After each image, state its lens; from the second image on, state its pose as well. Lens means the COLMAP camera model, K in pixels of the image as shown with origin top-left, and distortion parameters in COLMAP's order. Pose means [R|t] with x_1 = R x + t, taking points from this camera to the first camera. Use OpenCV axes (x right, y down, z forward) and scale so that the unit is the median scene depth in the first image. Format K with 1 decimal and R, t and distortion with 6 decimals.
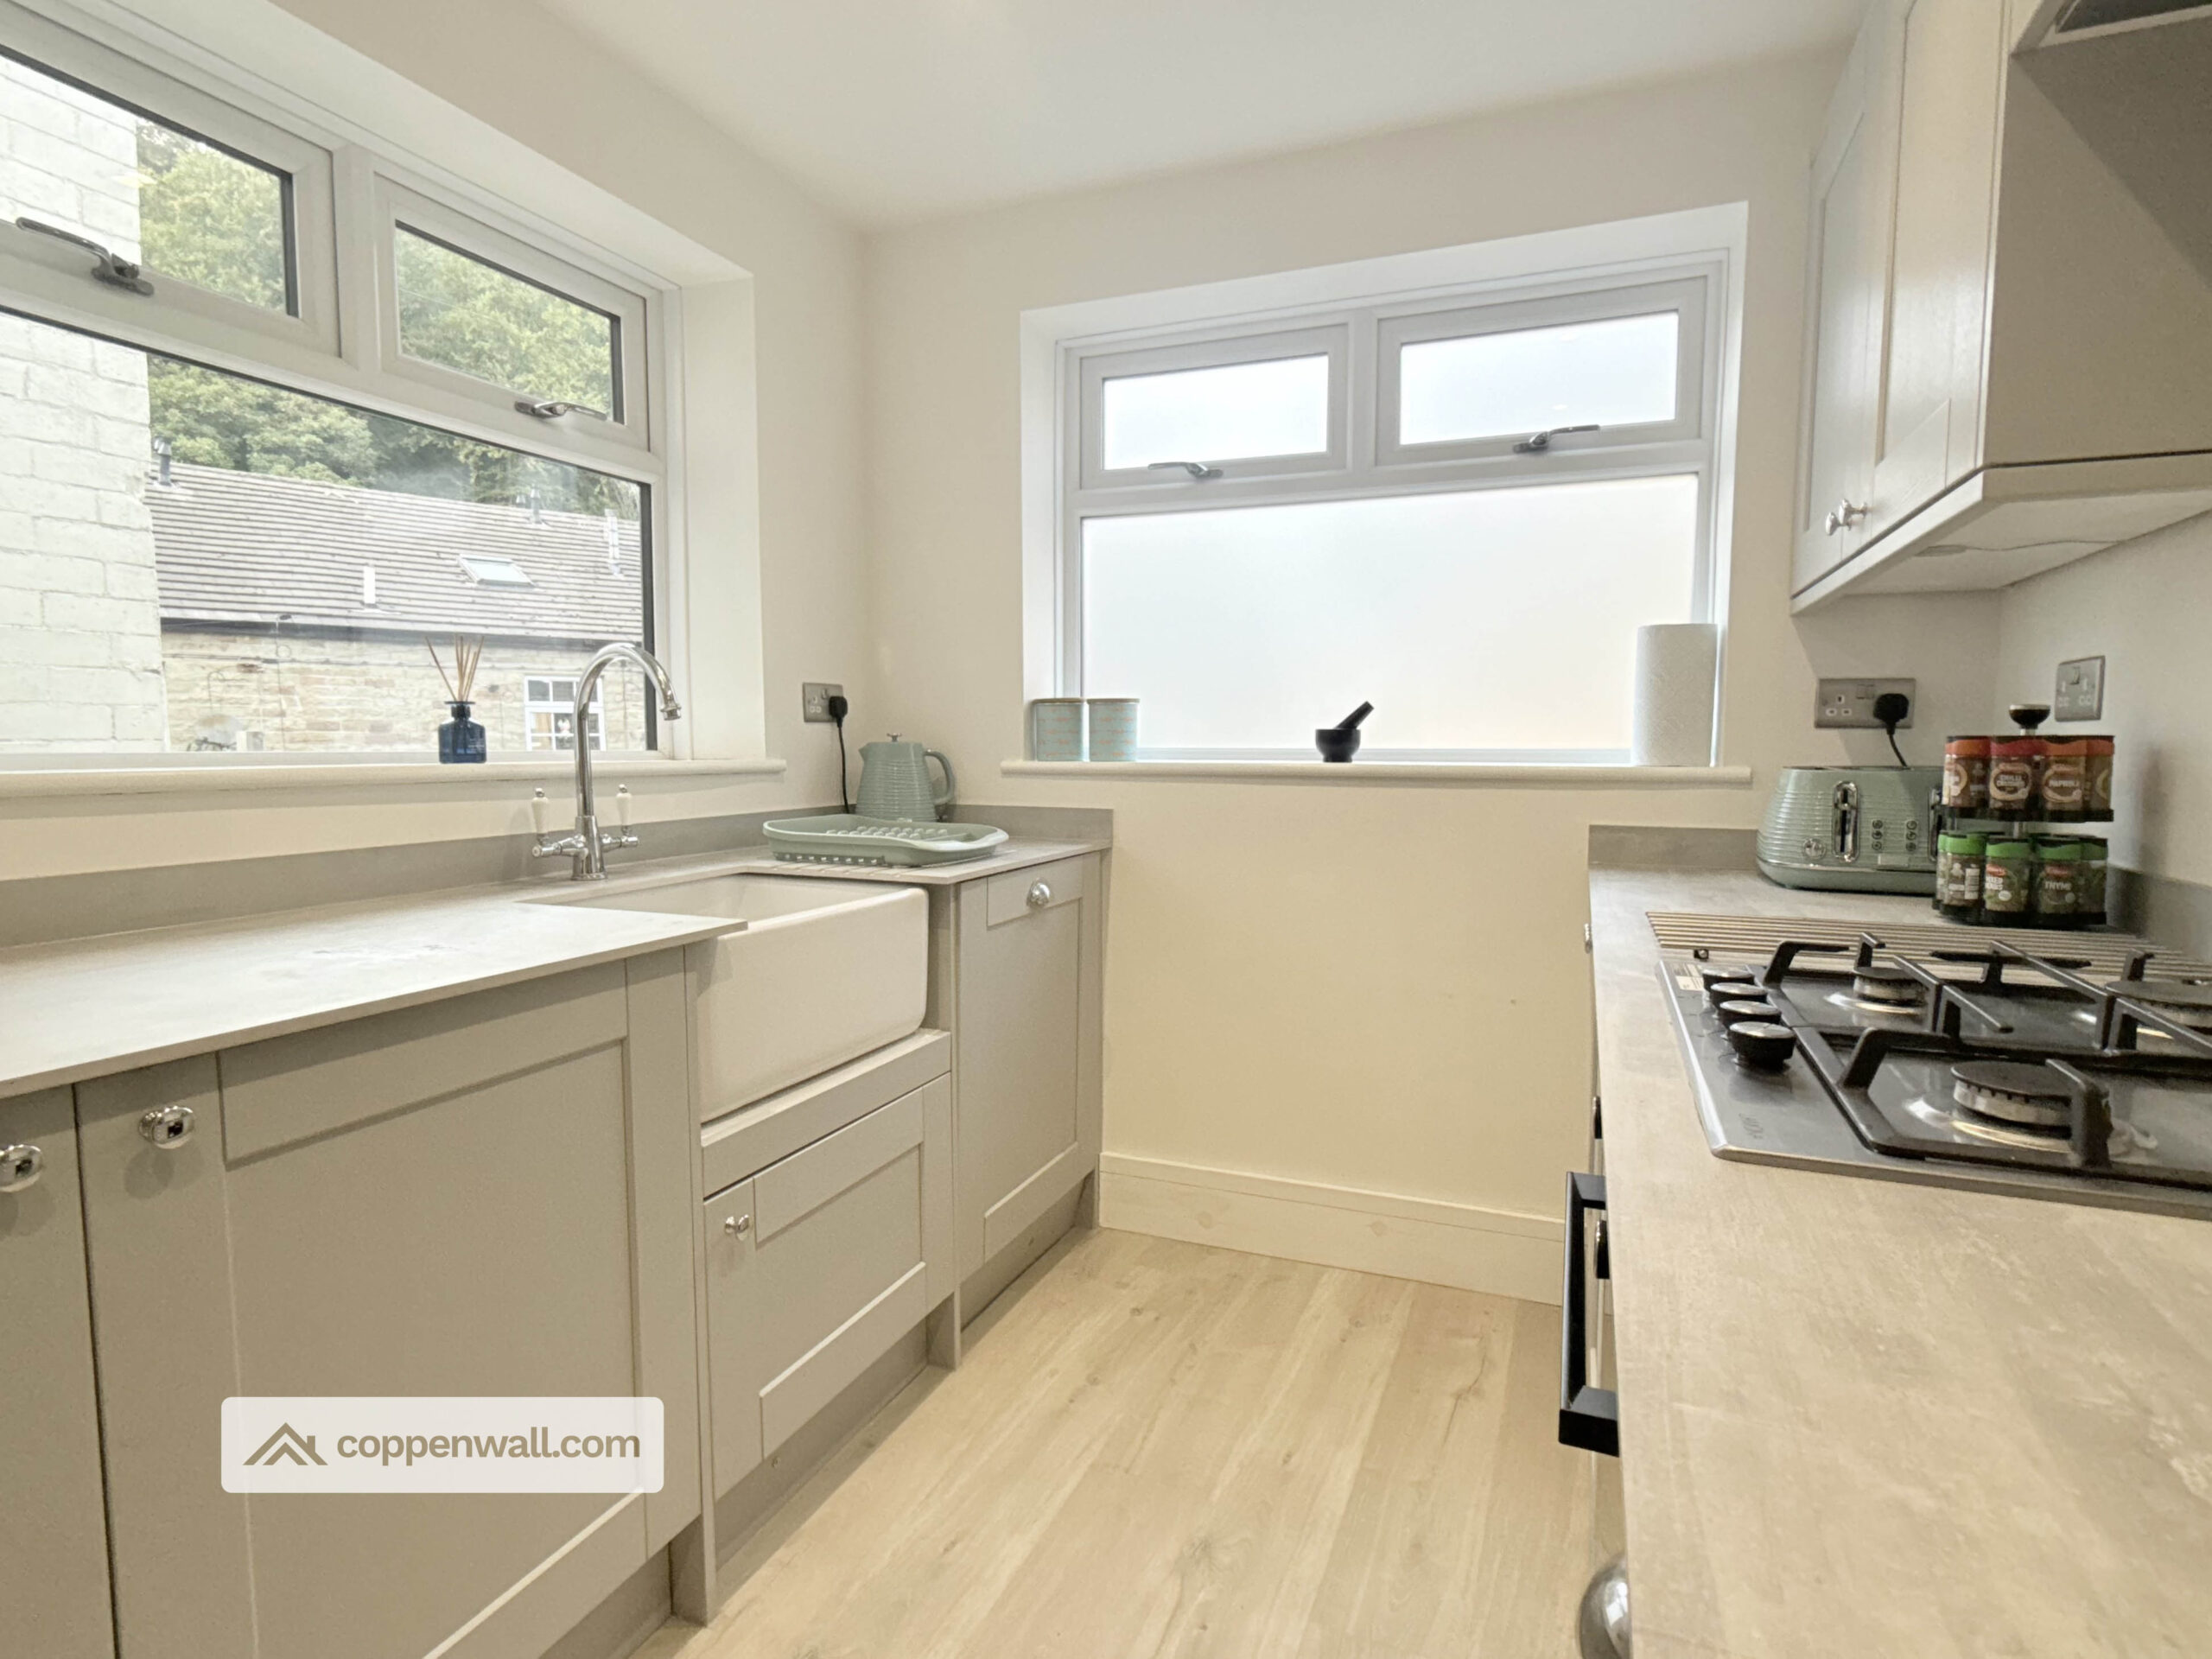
lens RADIAL K [[1151.9, 0, 1110.4], [0, 1151.9, 820.9], [0, 0, 1]] dist [-0.000862, -0.000393]
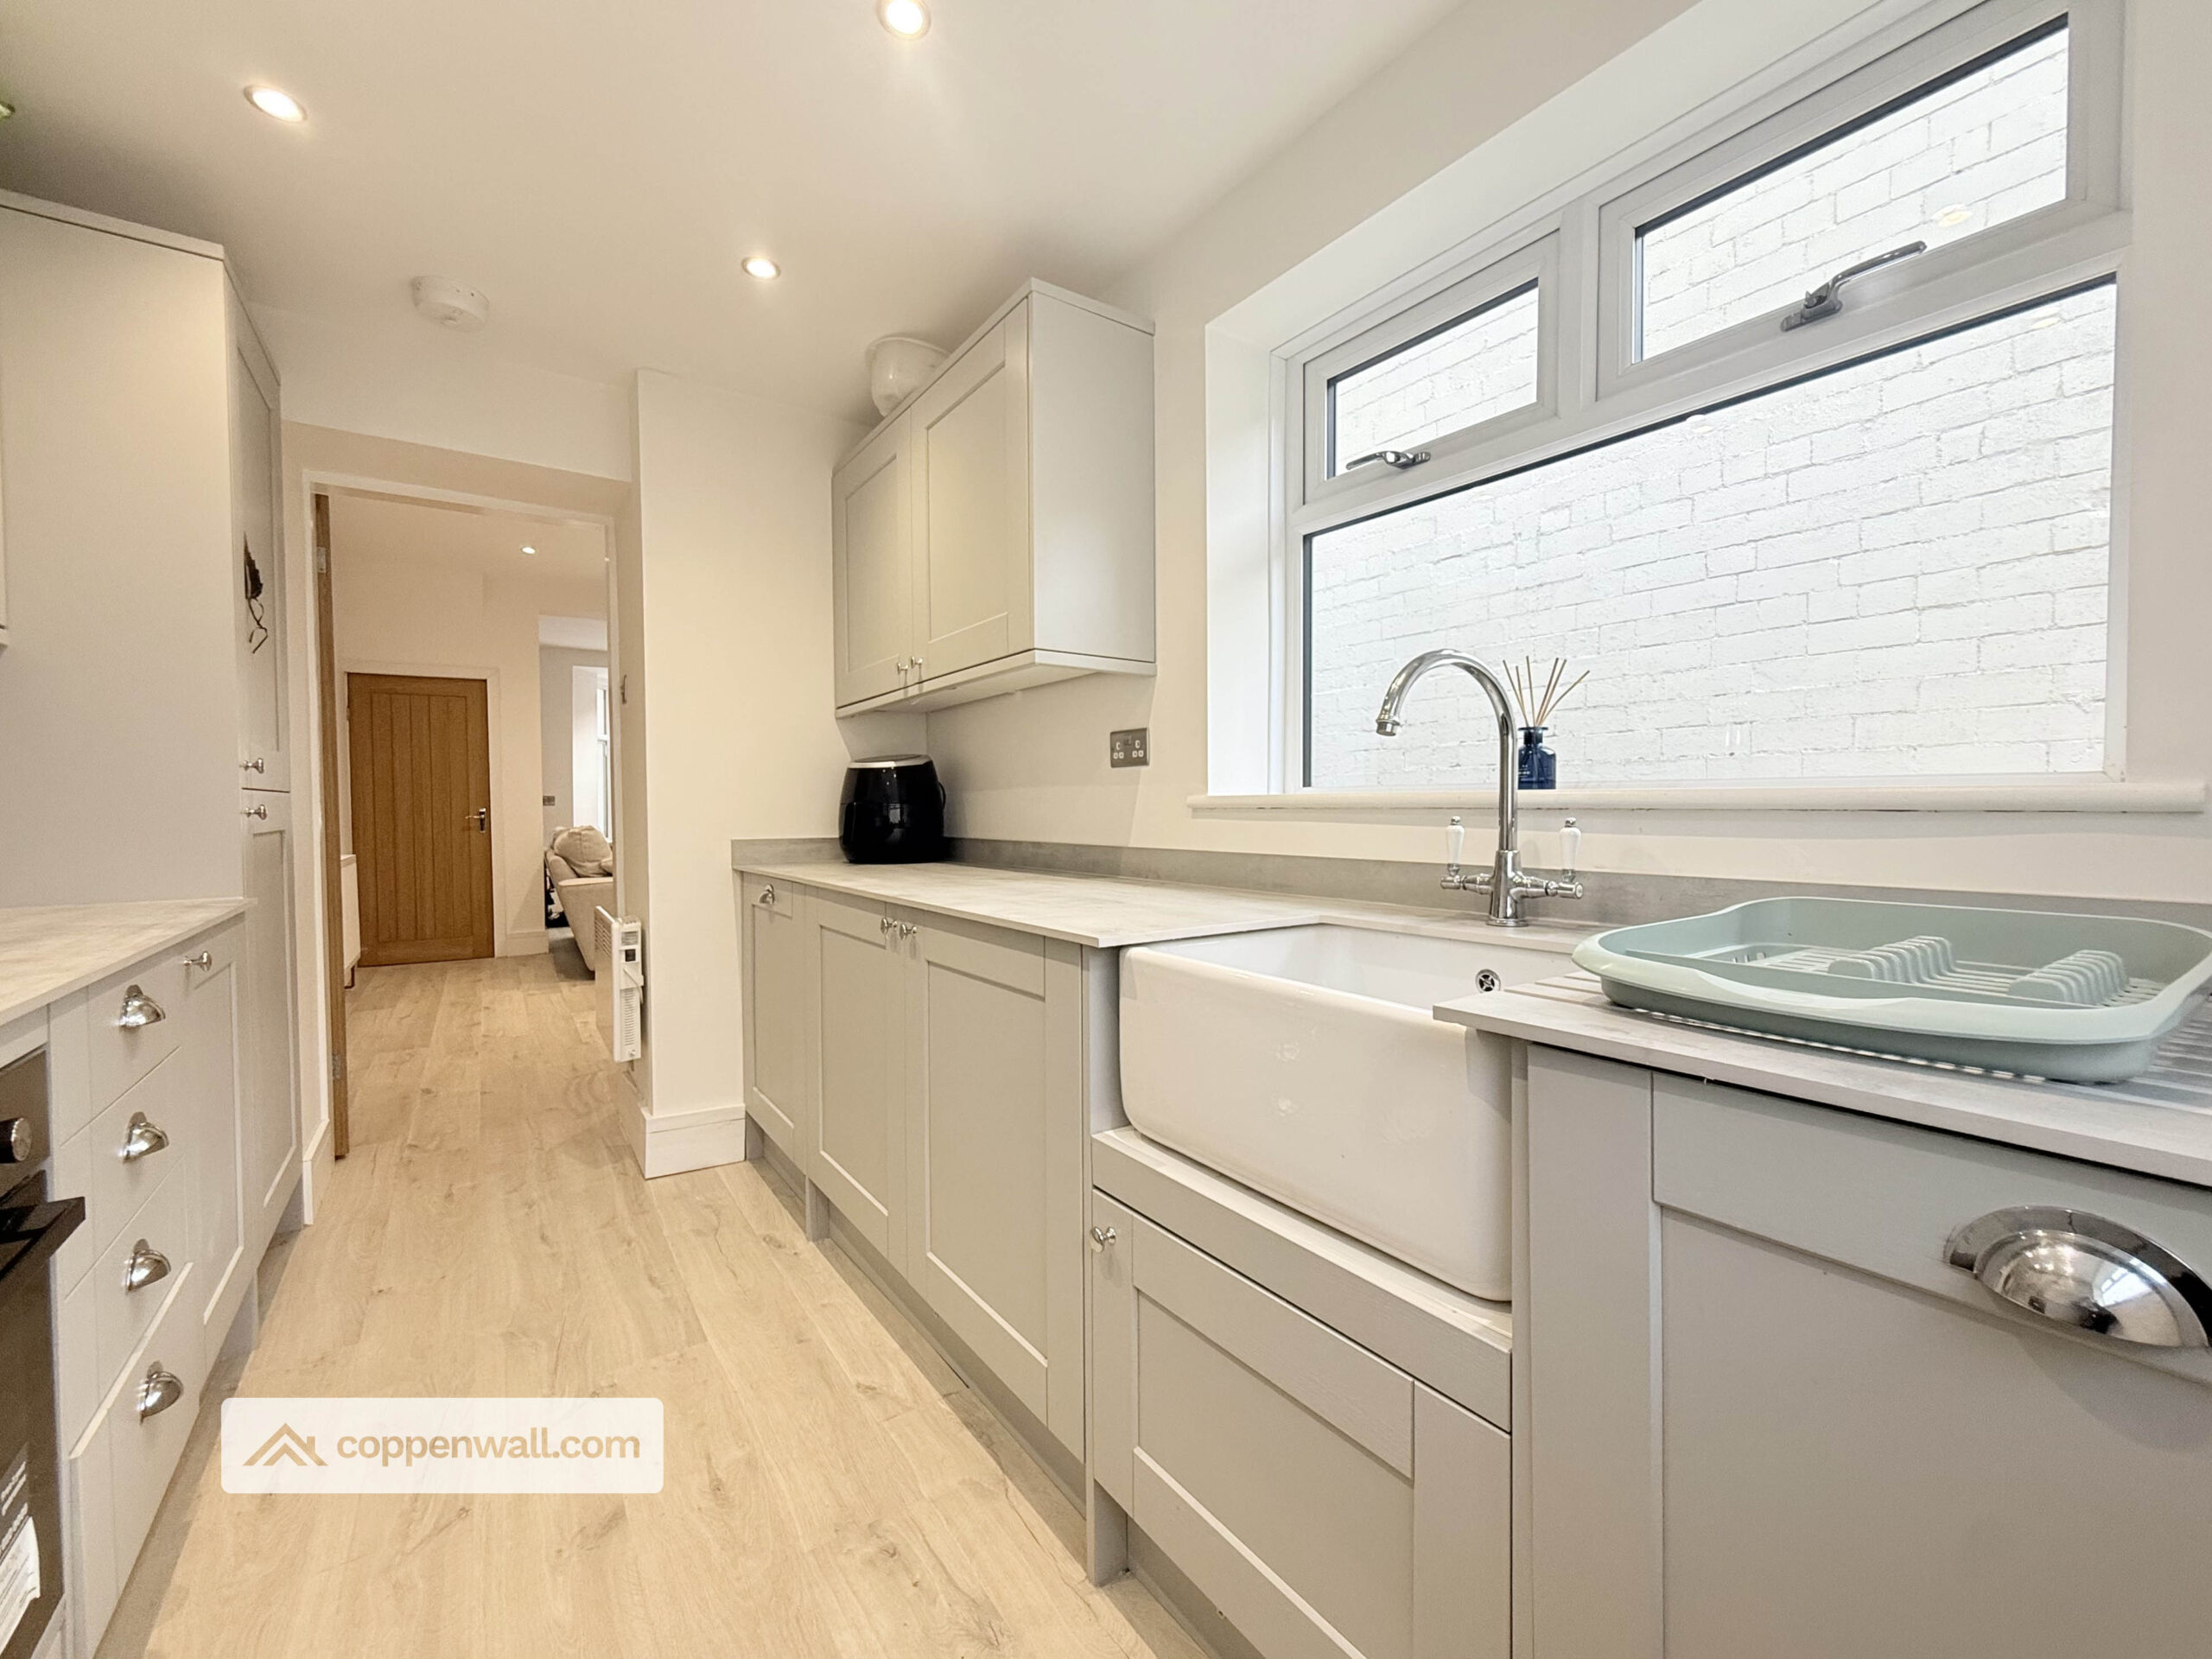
lens RADIAL K [[909.1, 0, 1106.0], [0, 909.1, 829.5], [0, 0, 1]] dist [-0.000614, -0.000088]
pose [[-0.535345, 0.021992, -0.844347, 0.301610], [-0.056592, 0.996481, 0.061836, -0.049296], [0.842735, 0.080887, -0.532217, 1.207501]]
